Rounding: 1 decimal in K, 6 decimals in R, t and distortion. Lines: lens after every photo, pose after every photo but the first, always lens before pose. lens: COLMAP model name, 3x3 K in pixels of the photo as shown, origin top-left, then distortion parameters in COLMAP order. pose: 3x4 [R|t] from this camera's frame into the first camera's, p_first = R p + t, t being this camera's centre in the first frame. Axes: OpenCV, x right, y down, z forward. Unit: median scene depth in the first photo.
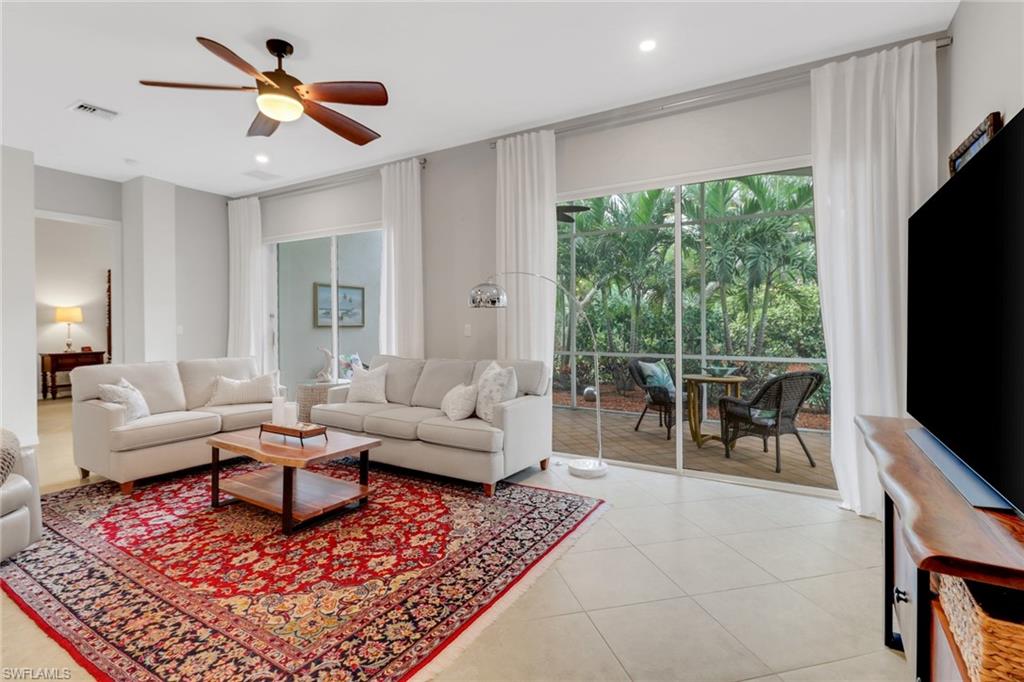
lens RADIAL K [[494.7, 0, 515.4], [0, 494.7, 334.7], [0, 0, 1]] dist [-0.002098, -0.000262]
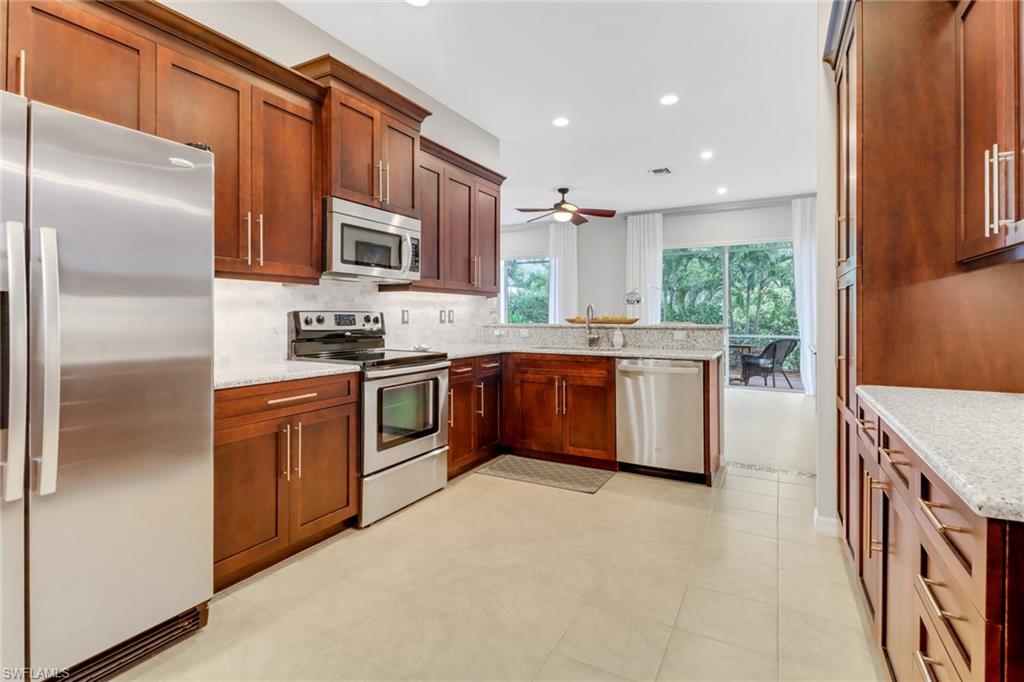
lens RADIAL K [[485.0, 0, 522.1], [0, 485.0, 322.6], [0, 0, 1]] dist [-0.001401, -0.000418]
pose [[0.999169, 0.010848, 0.039295, -0.500752], [-0.010475, 0.999898, -0.009686, 0.037411], [-0.039396, 0.009267, 0.999181, -0.811453]]
